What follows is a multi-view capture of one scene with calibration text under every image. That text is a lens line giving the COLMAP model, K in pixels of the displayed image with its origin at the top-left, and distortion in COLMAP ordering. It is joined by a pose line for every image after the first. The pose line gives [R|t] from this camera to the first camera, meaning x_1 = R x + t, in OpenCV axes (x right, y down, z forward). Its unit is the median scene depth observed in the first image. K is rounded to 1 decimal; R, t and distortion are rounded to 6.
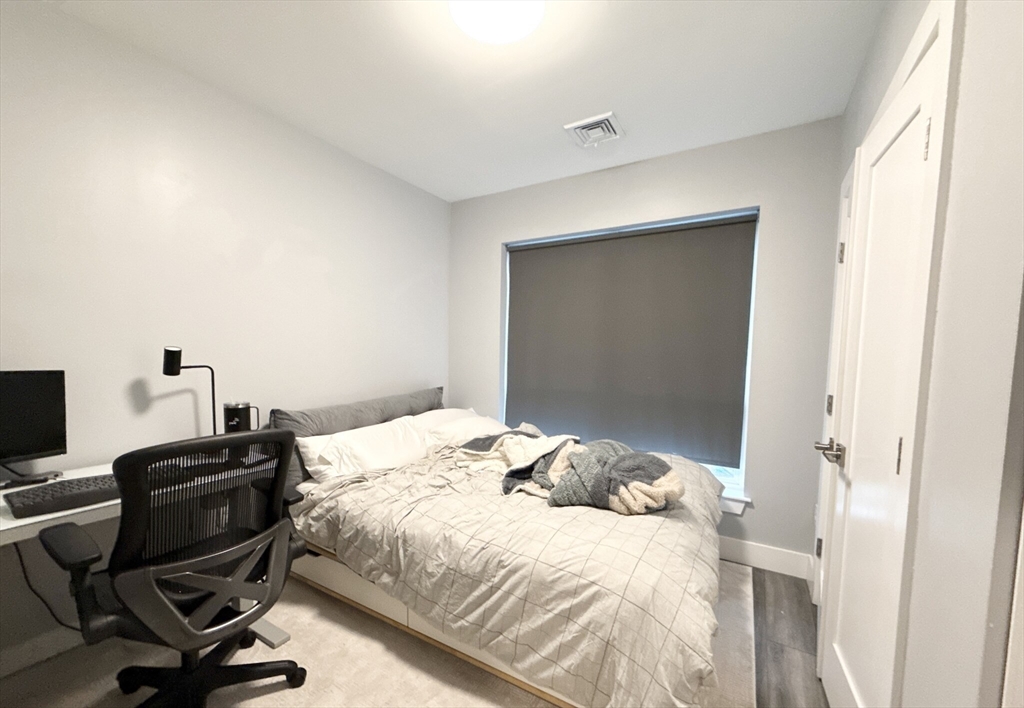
lens RADIAL K [[401.2, 0, 505.5], [0, 401.2, 388.1], [0, 0, 1]] dist [0.000377, 0.000226]
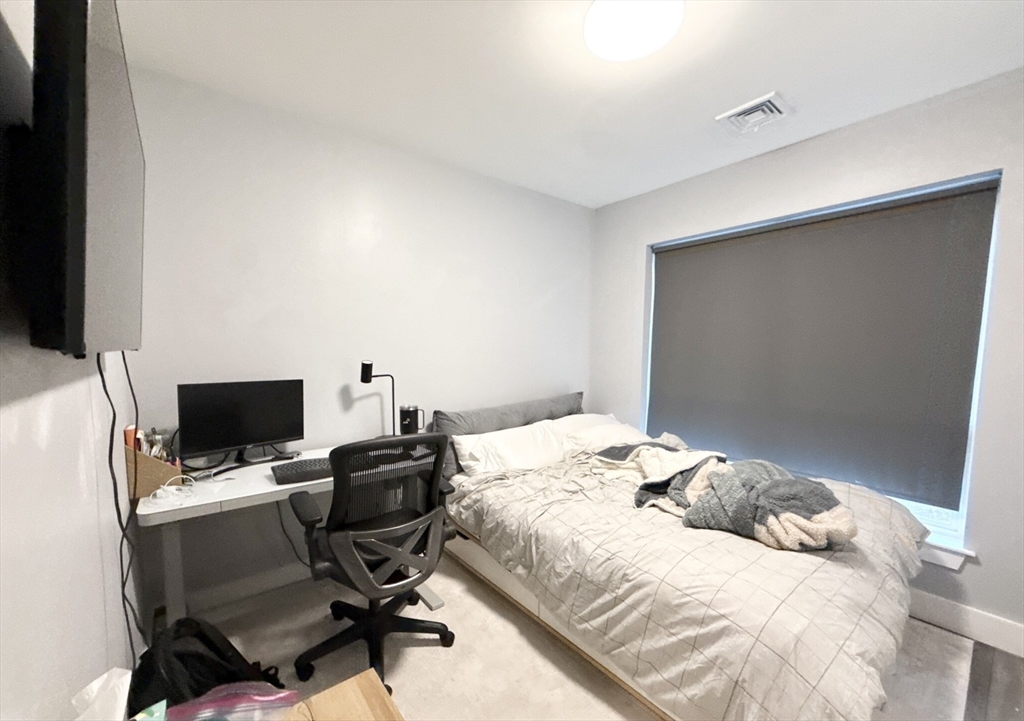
lens RADIAL K [[411.0, 0, 511.8], [0, 411.0, 384.6], [0, 0, 1]] dist [-0.000669, 0.000705]
pose [[0.935189, 0.023815, -0.353347, 0.068039], [-0.018797, 0.999668, 0.017626, -0.056805], [0.353650, -0.009842, 0.935326, -0.064330]]
